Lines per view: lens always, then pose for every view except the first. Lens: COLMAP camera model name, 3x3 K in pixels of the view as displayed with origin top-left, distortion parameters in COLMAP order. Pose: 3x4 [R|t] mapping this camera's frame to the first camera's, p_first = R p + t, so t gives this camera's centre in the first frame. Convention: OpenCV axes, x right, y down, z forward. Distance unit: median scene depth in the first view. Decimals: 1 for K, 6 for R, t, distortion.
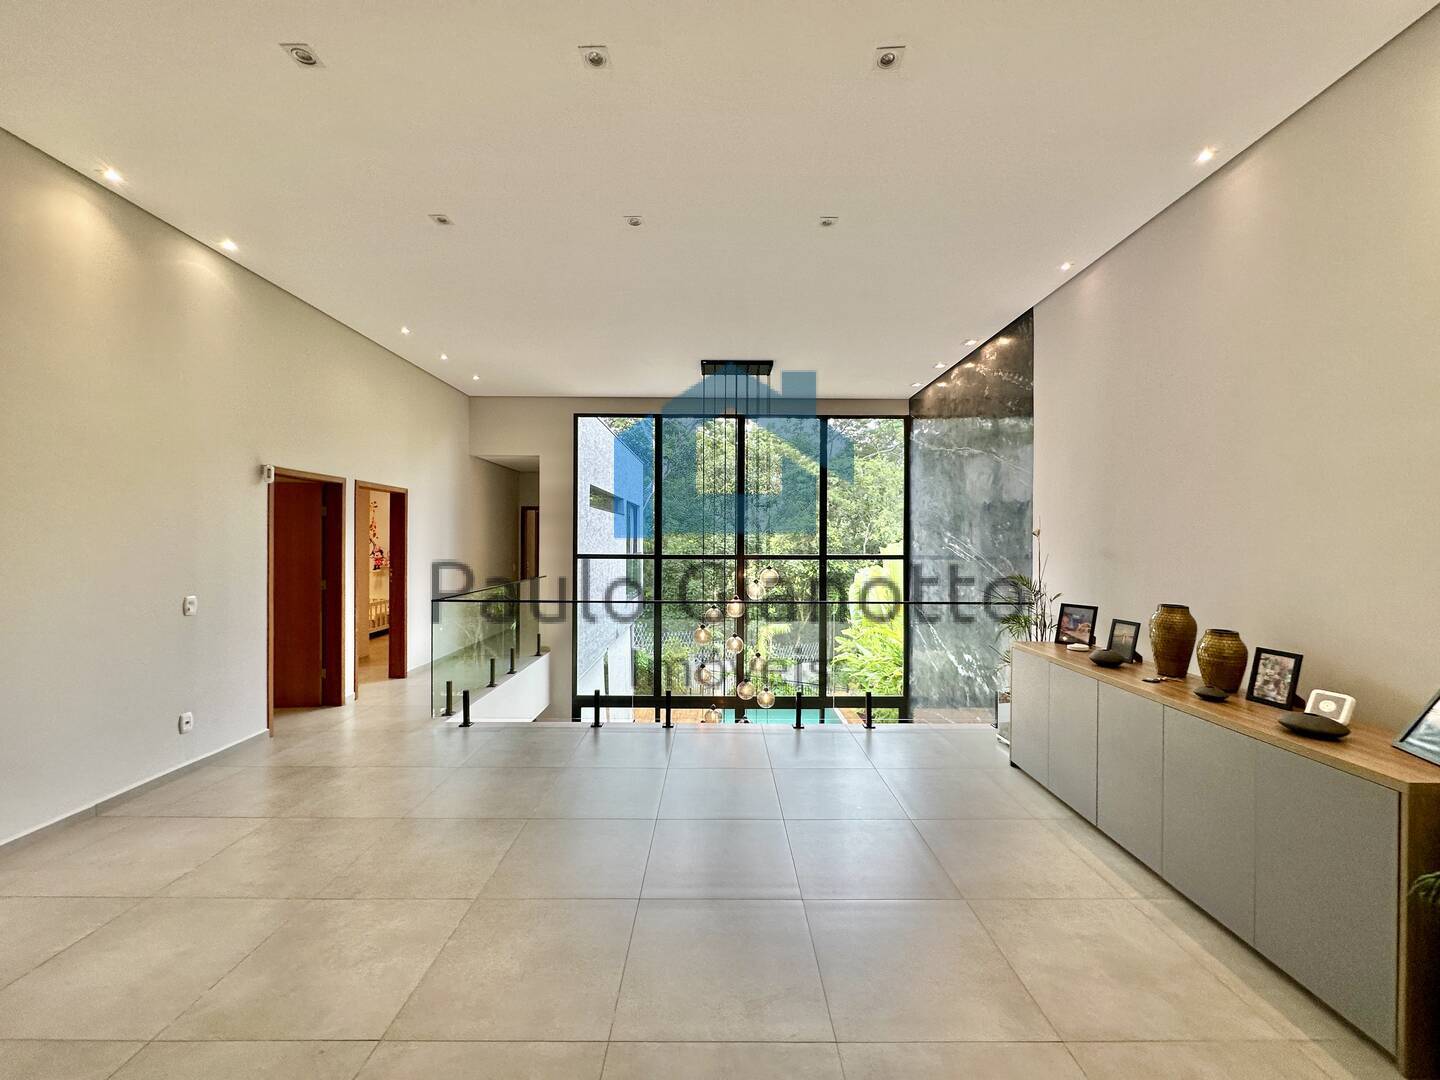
lens RADIAL K [[576.2, 0, 720.0], [0, 576.2, 540.0], [0, 0, 1]] dist [0.000298, 0.000574]
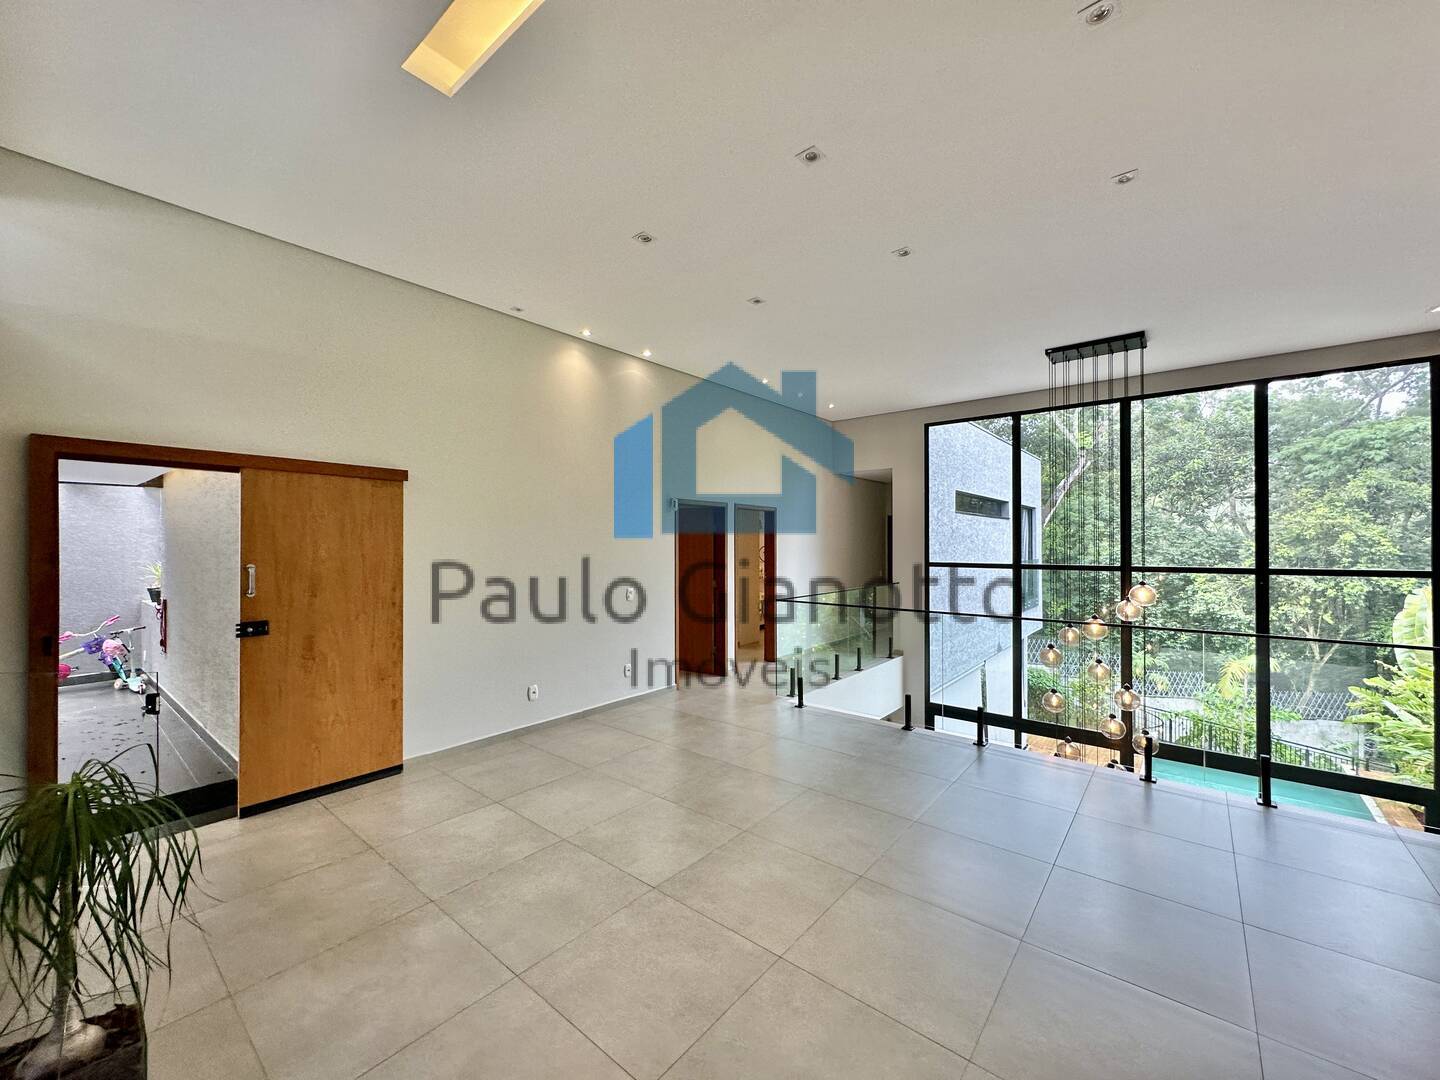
lens RADIAL K [[576.9, 0, 720.0], [0, 576.9, 540.0], [0, 0, 1]] dist [0.017282, 0.000247]
pose [[0.770771, -0.012594, -0.636988, 0.145478], [0.006315, 0.999907, -0.012128, -0.005803], [0.637081, 0.005326, 0.770779, -0.017919]]
